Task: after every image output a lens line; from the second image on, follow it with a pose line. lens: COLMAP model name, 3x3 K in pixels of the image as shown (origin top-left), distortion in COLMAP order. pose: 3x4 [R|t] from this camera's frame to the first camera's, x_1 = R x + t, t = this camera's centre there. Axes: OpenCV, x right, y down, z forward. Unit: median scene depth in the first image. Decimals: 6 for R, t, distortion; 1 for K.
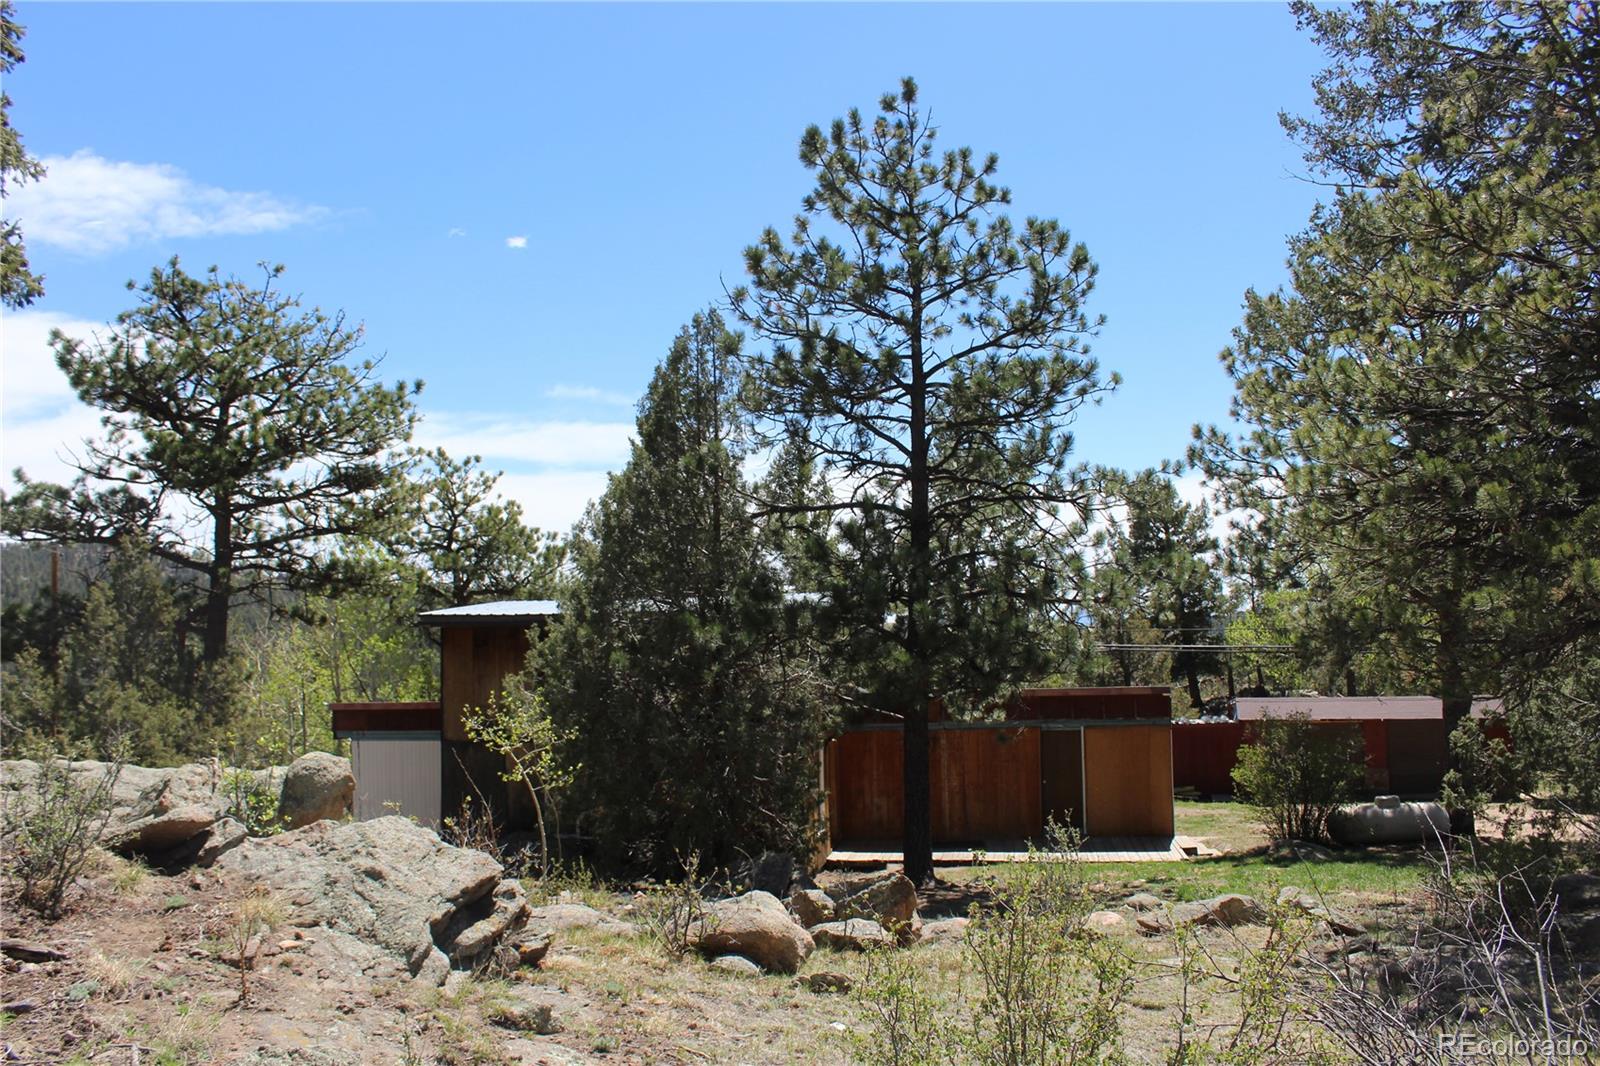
lens RADIAL K [[1326.6, 0, 800.9], [0, 1326.6, 529.7], [0, 0, 1]] dist [-0.097972, 0.034194]
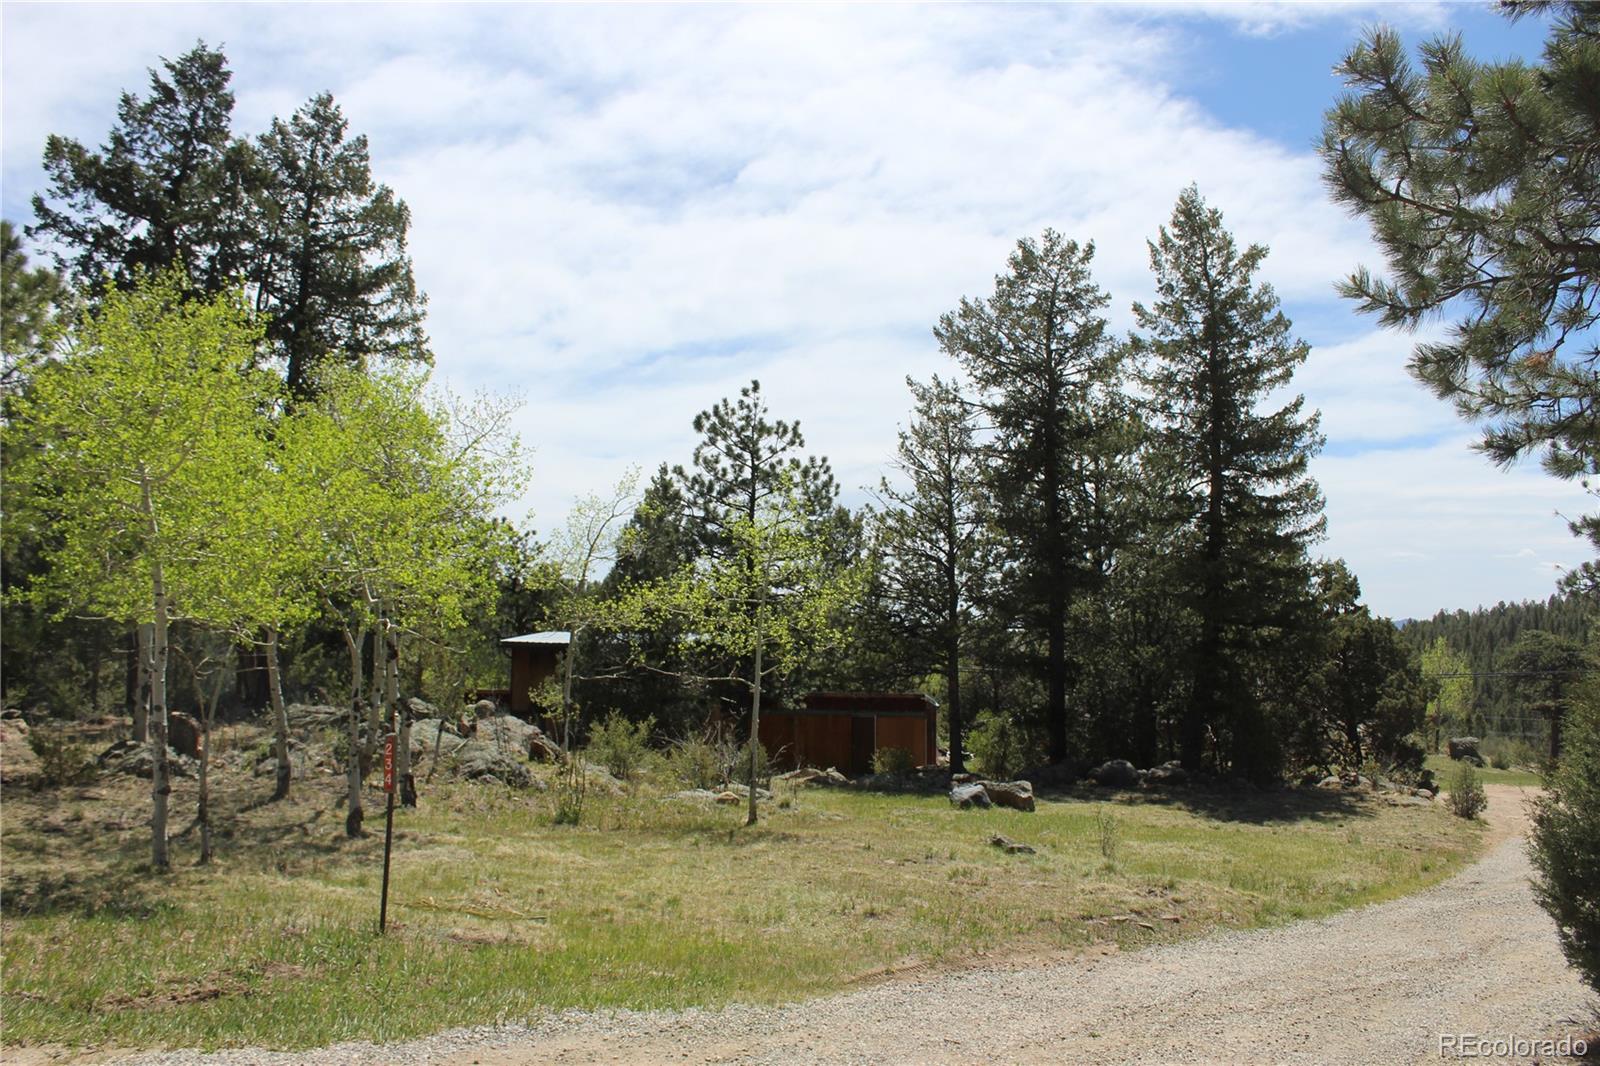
lens RADIAL K [[1326.6, 0, 797.0], [0, 1326.6, 536.7], [0, 0, 1]] dist [-0.097972, 0.034194]
pose [[0.998841, 0.025800, -0.040642, 0.207602], [-0.025764, 0.999667, 0.001405, -0.101996], [0.040664, -0.000356, 0.999173, -0.884866]]
